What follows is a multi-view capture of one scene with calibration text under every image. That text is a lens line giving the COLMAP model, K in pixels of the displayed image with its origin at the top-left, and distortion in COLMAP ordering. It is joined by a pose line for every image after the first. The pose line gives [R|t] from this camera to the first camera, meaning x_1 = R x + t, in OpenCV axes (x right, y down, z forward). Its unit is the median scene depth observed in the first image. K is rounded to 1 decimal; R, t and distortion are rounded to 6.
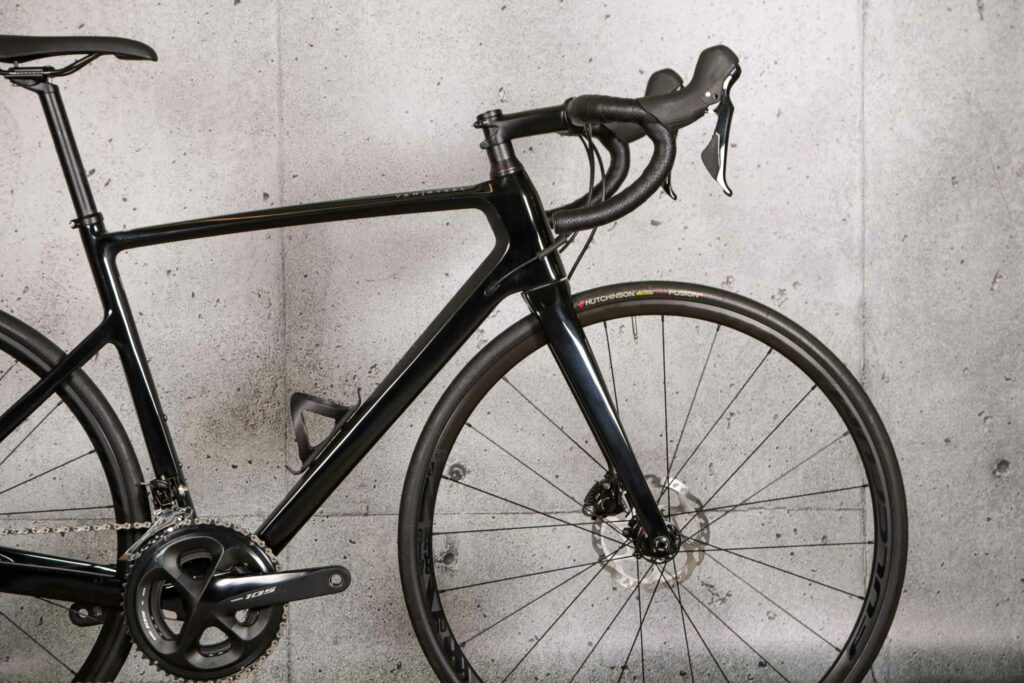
lens RADIAL K [[2246.4, 0, 539.9], [0, 2246.4, 341.6], [0, 0, 1]] dist [0.105878, 0.303771]
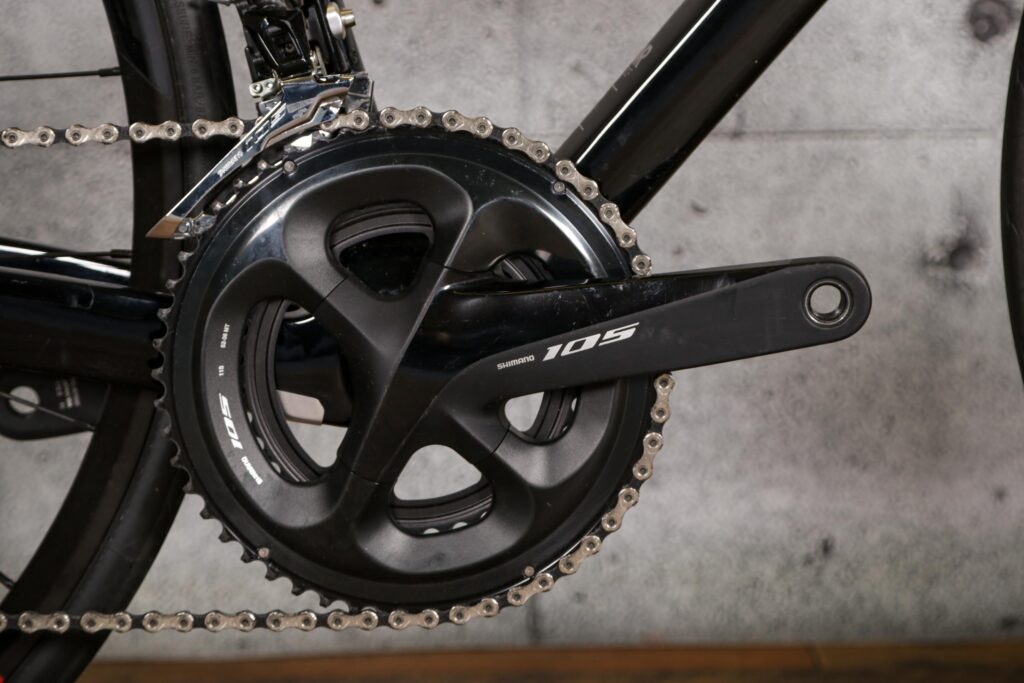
lens RADIAL K [[4171.1, 0, 512.0], [0, 4171.1, 341.5], [0, 0, 1]] dist [0.412993, 1.902774]
pose [[0.999380, 0.001513, -0.035174, -0.113282], [0.002224, 0.994366, 0.105981, 0.048574], [0.035136, -0.105994, 0.993746, 0.409579]]
